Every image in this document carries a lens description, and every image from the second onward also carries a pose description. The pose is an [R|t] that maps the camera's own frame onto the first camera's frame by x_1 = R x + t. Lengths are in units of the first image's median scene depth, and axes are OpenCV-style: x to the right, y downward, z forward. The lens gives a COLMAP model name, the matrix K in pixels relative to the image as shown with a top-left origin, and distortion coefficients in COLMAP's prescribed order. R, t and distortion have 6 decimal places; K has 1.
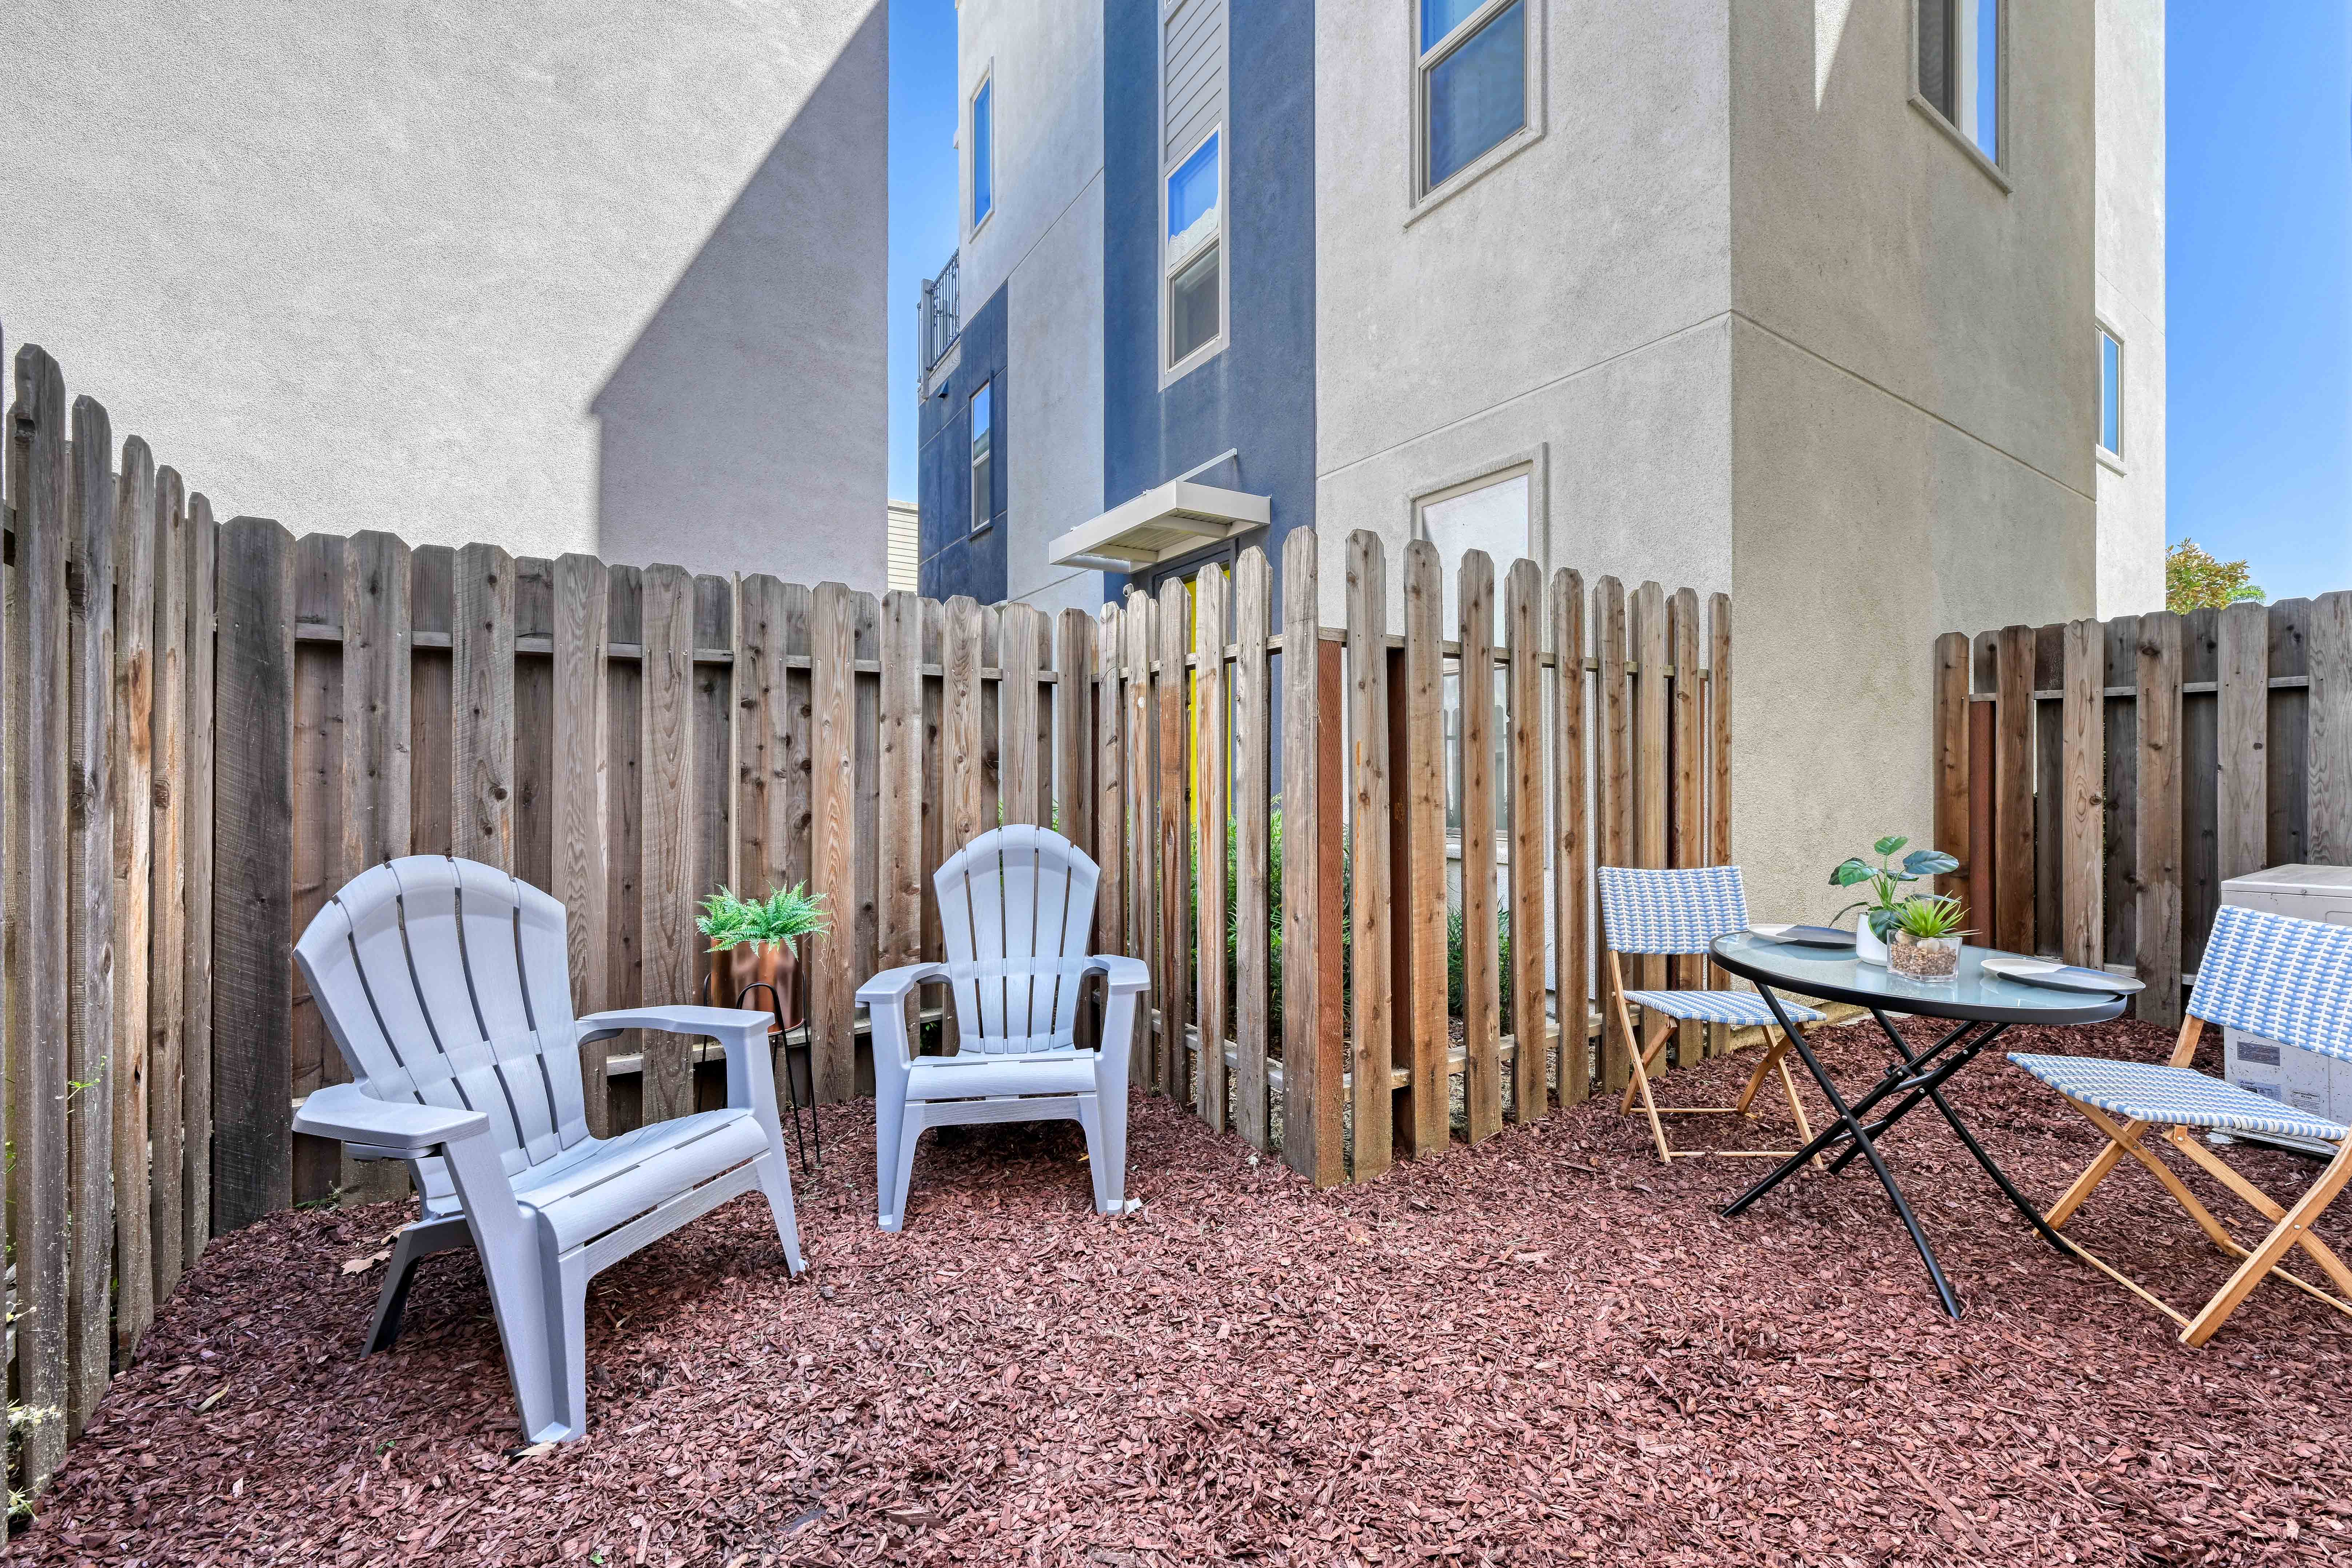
lens RADIAL K [[929.2, 0, 1198.8], [0, 929.2, 778.7], [0, 0, 1]] dist [-0.000850, -0.000118]
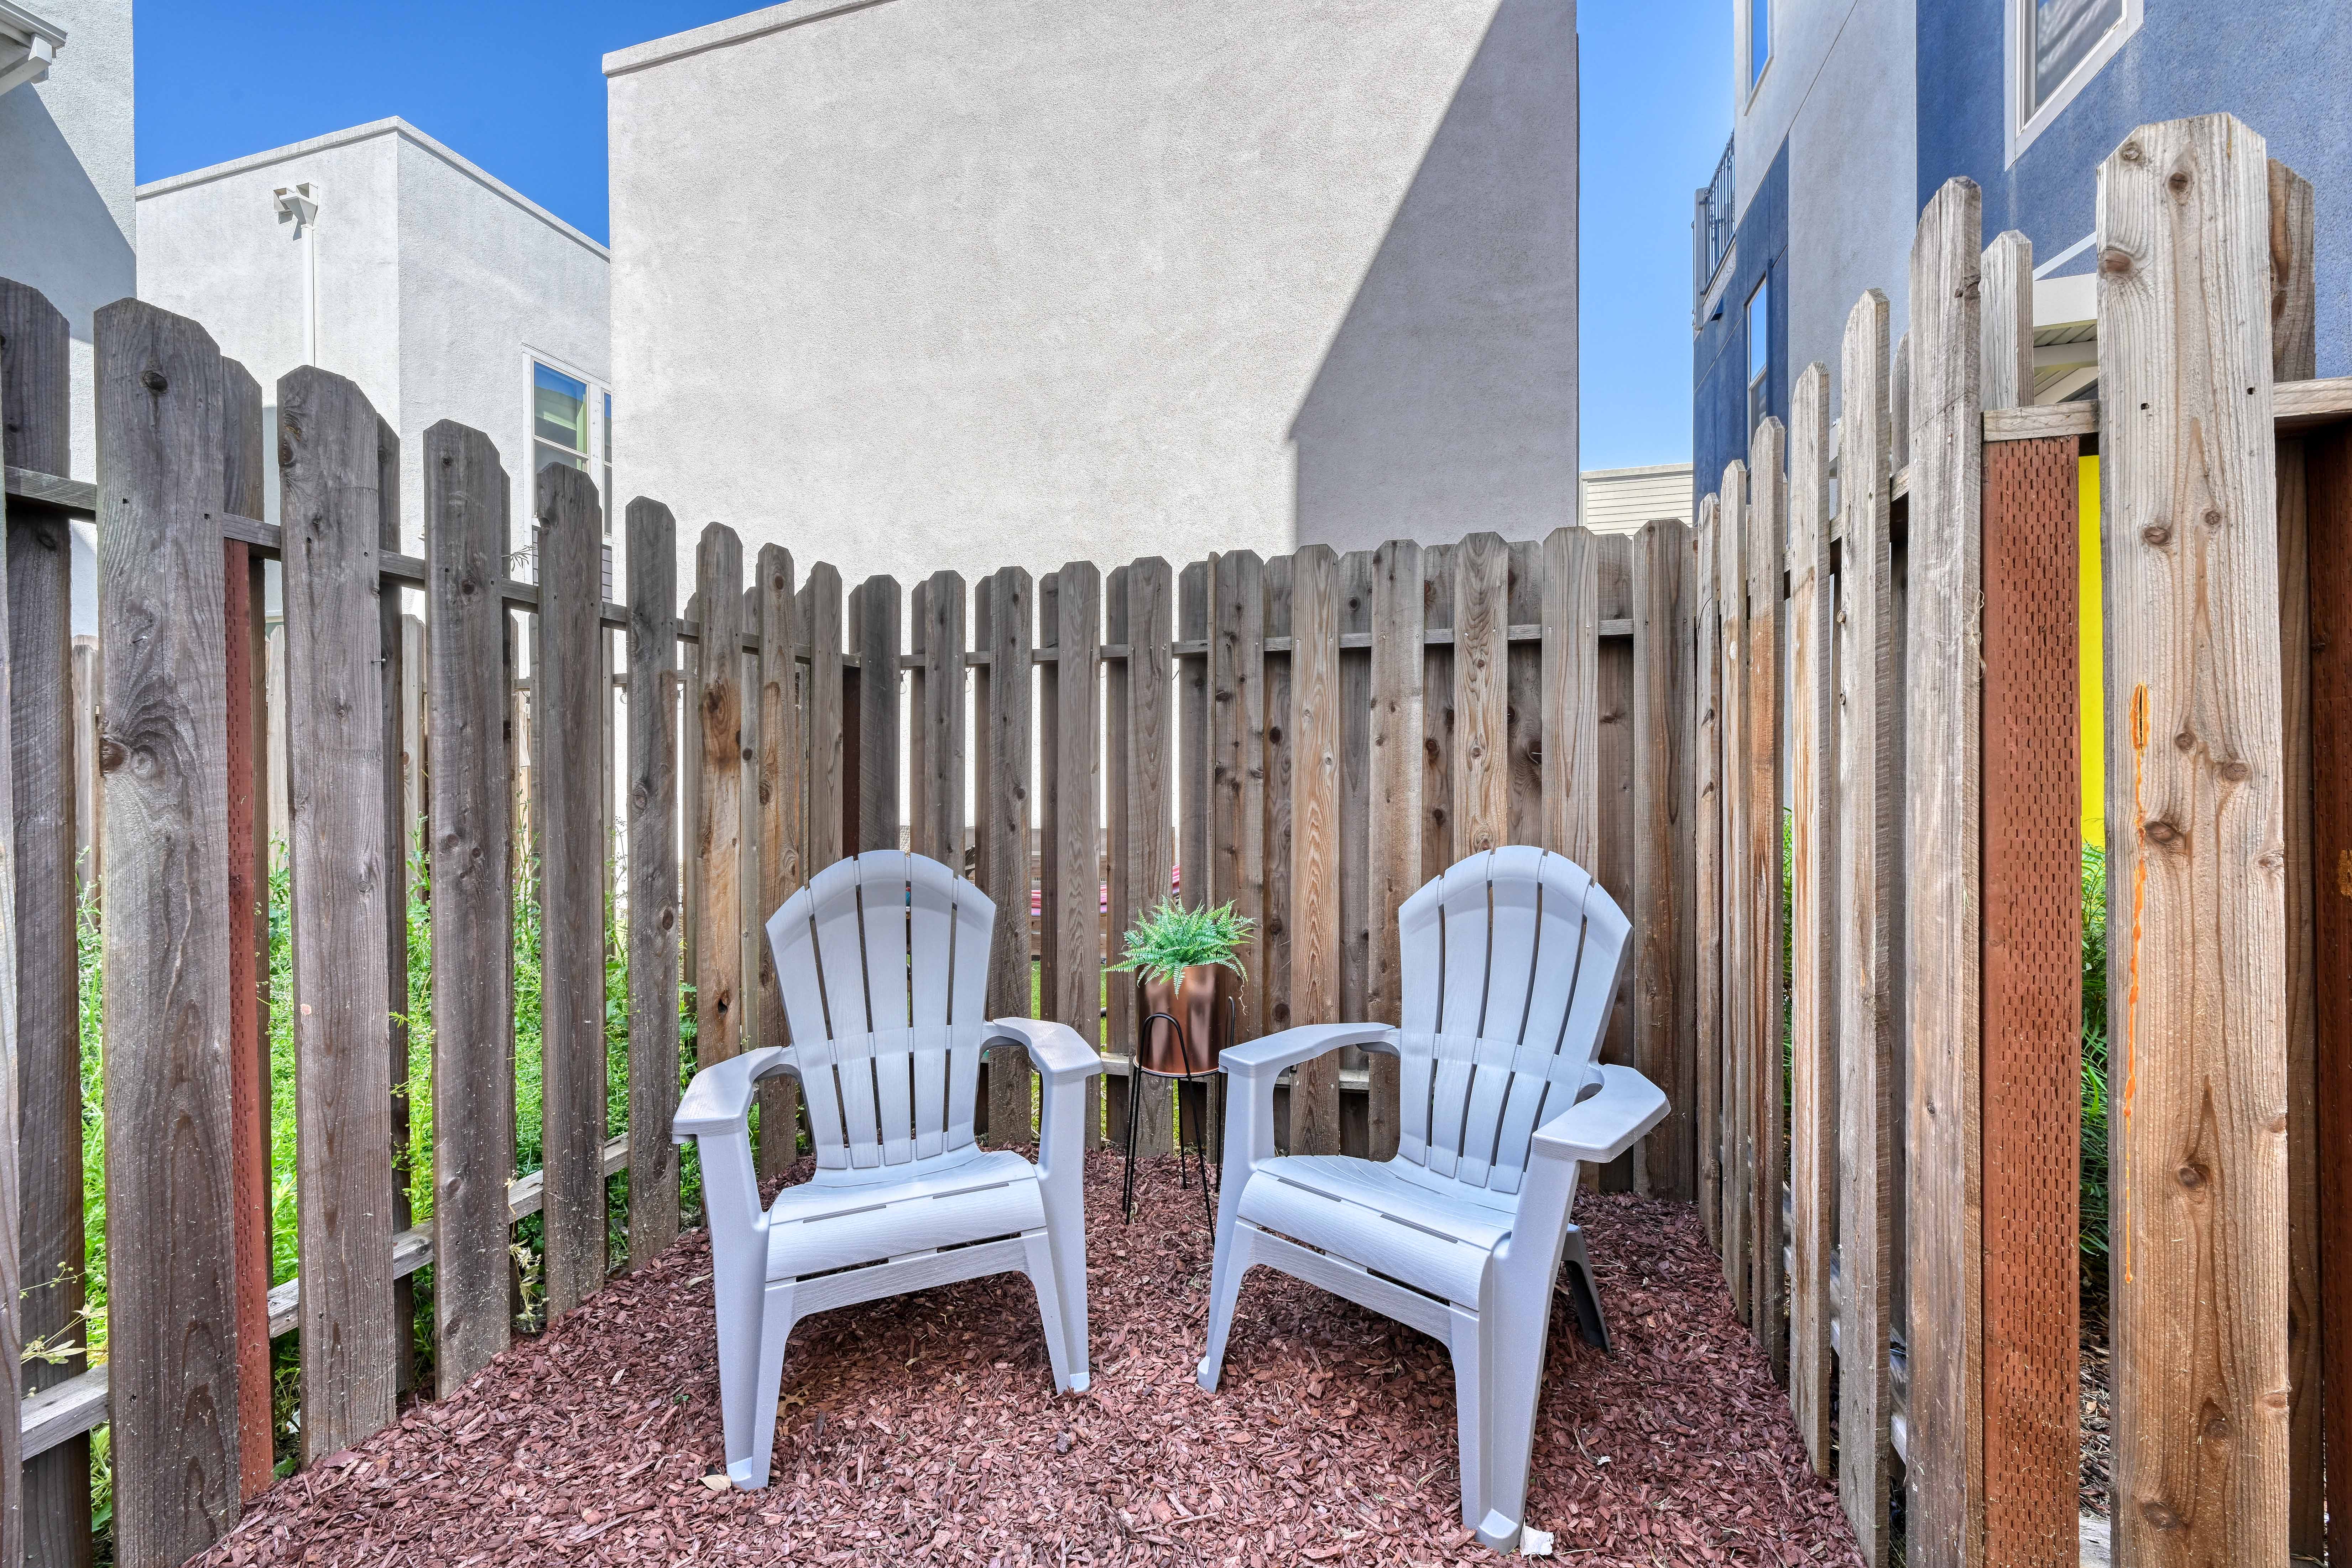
lens RADIAL K [[929.2, 0, 1165.3], [0, 929.2, 779.6], [0, 0, 1]] dist [-0.000850, -0.000118]
pose [[0.654527, 0.000704, -0.756038, 0.155024], [0.003705, 0.999985, 0.004139, -0.003711], [0.756029, -0.005510, 0.654515, 0.351815]]
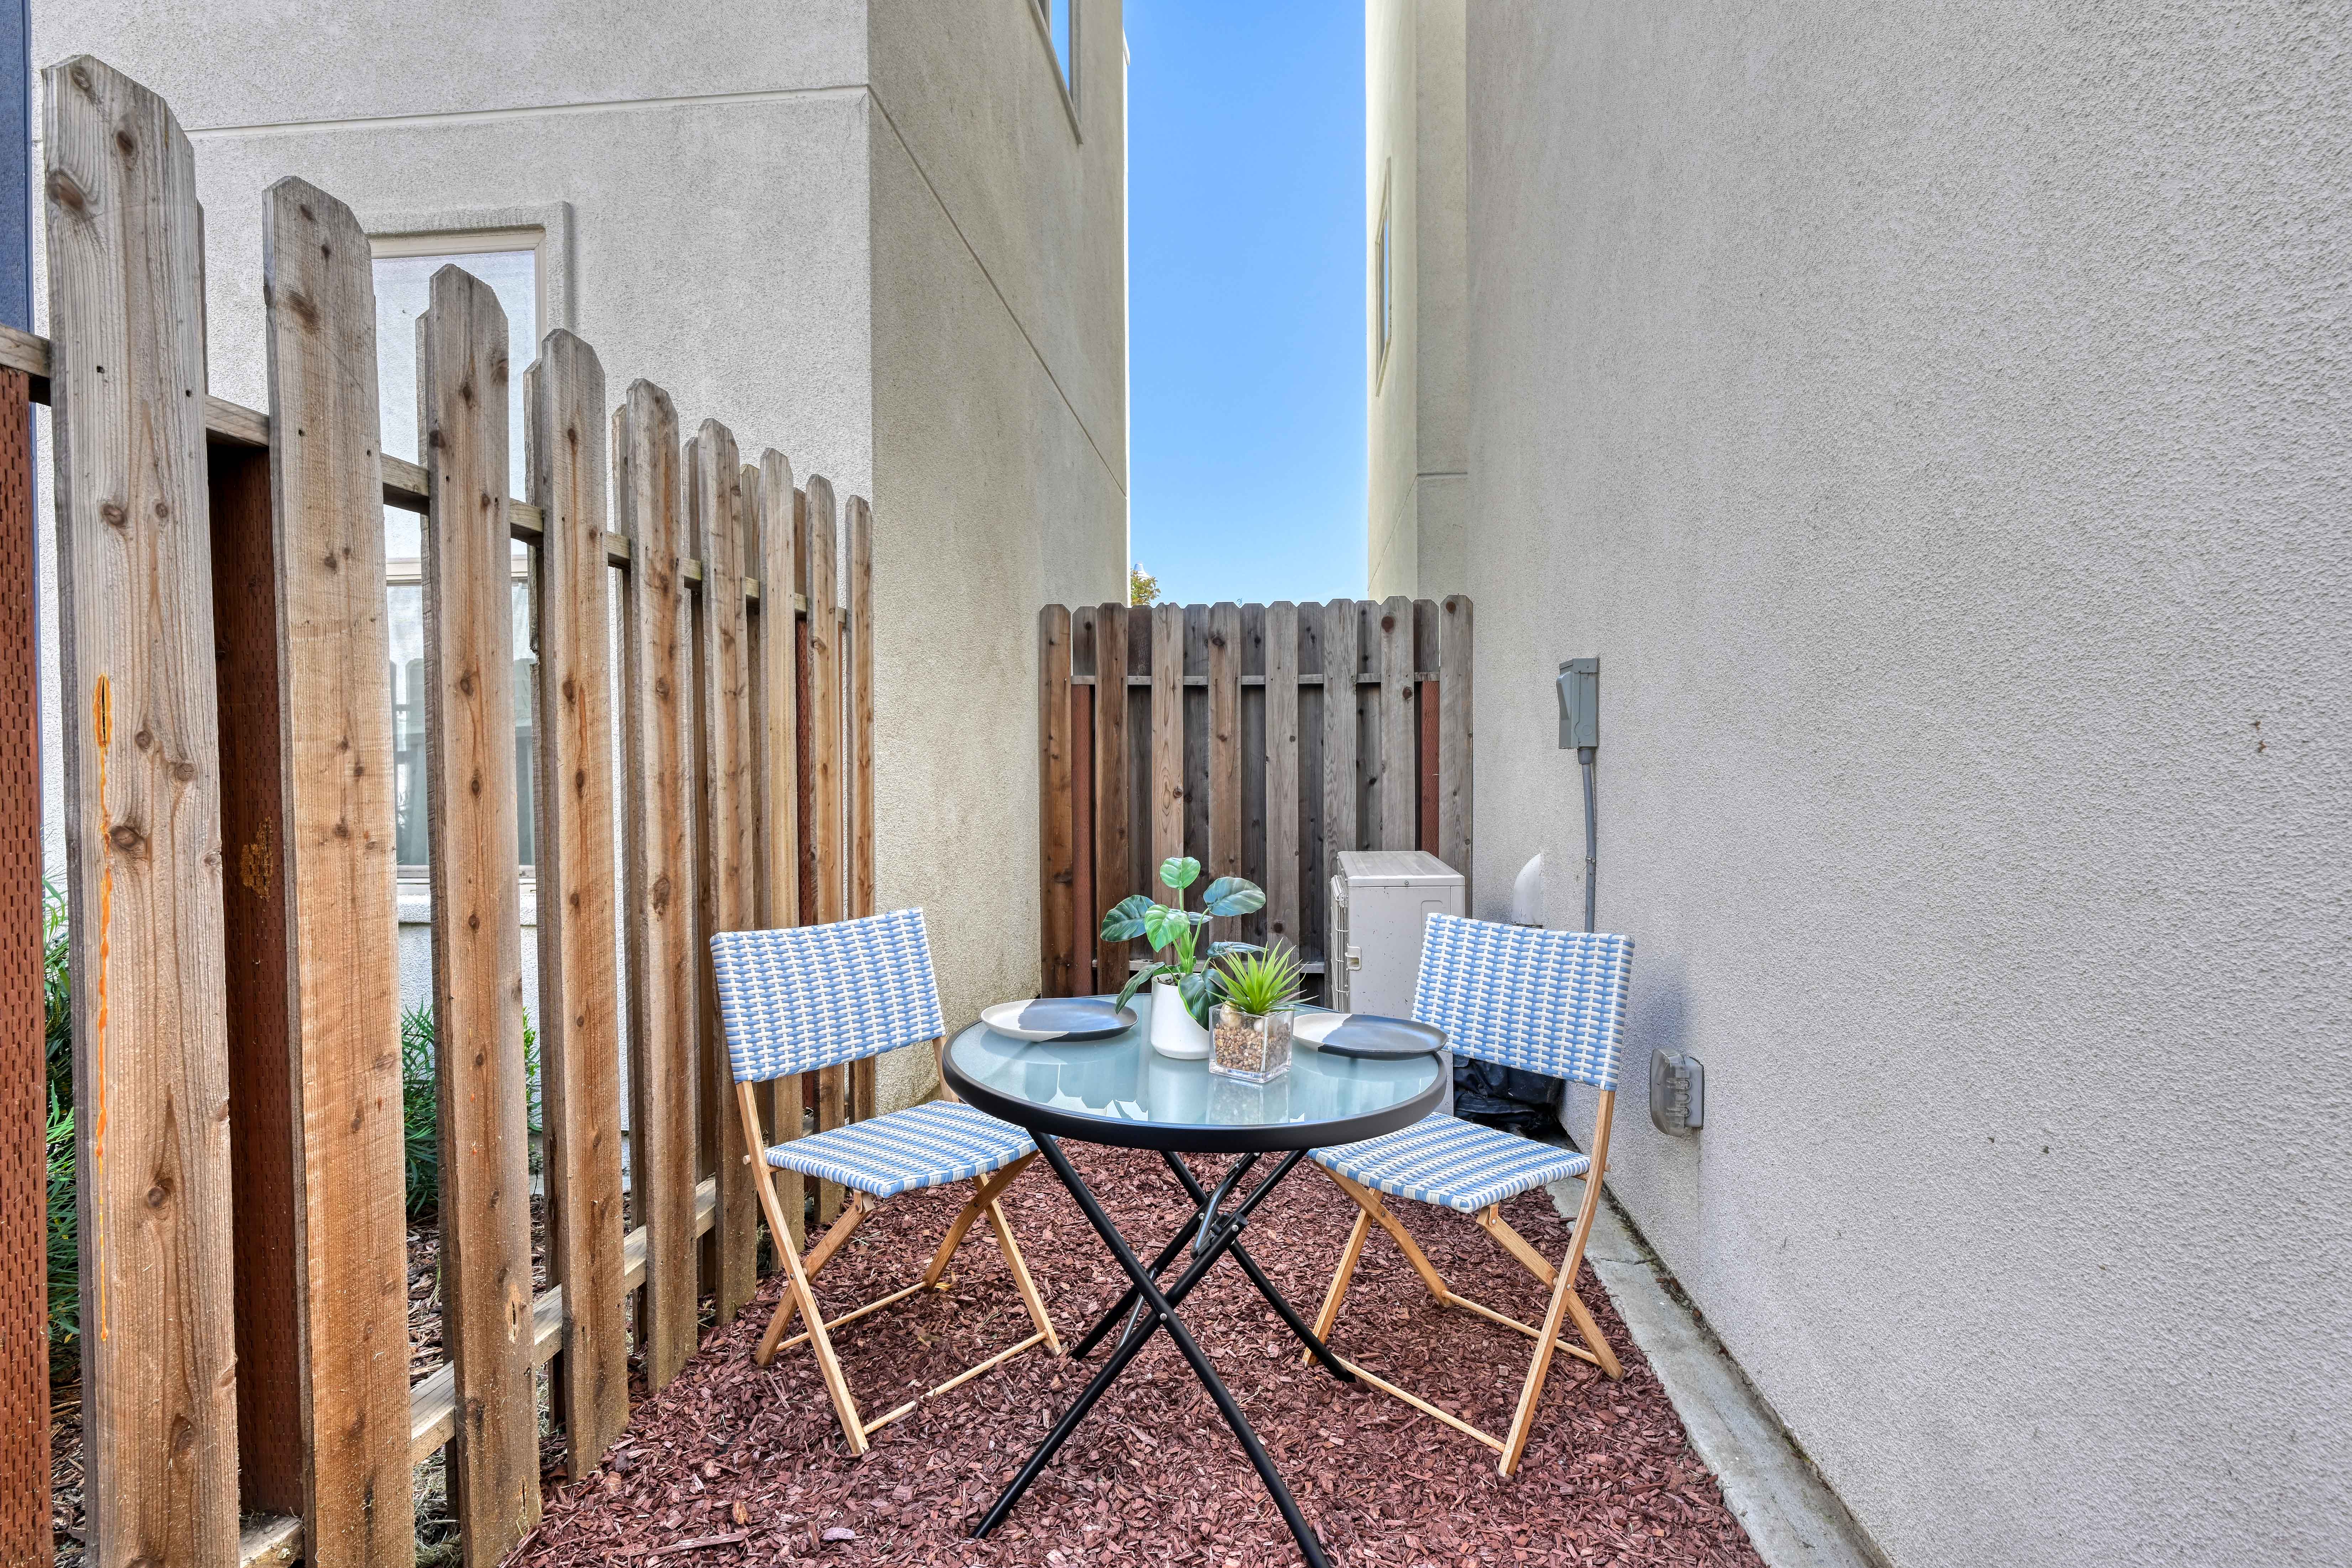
lens RADIAL K [[1120.9, 0, 1185.6], [0, 1120.9, 778.7], [0, 0, 1]] dist [-0.004379, 0.000949]
pose [[0.621309, -0.011409, 0.783483, 0.075510], [0.005787, 0.999934, 0.009971, -0.003250], [-0.783544, -0.001662, 0.621334, 0.335107]]
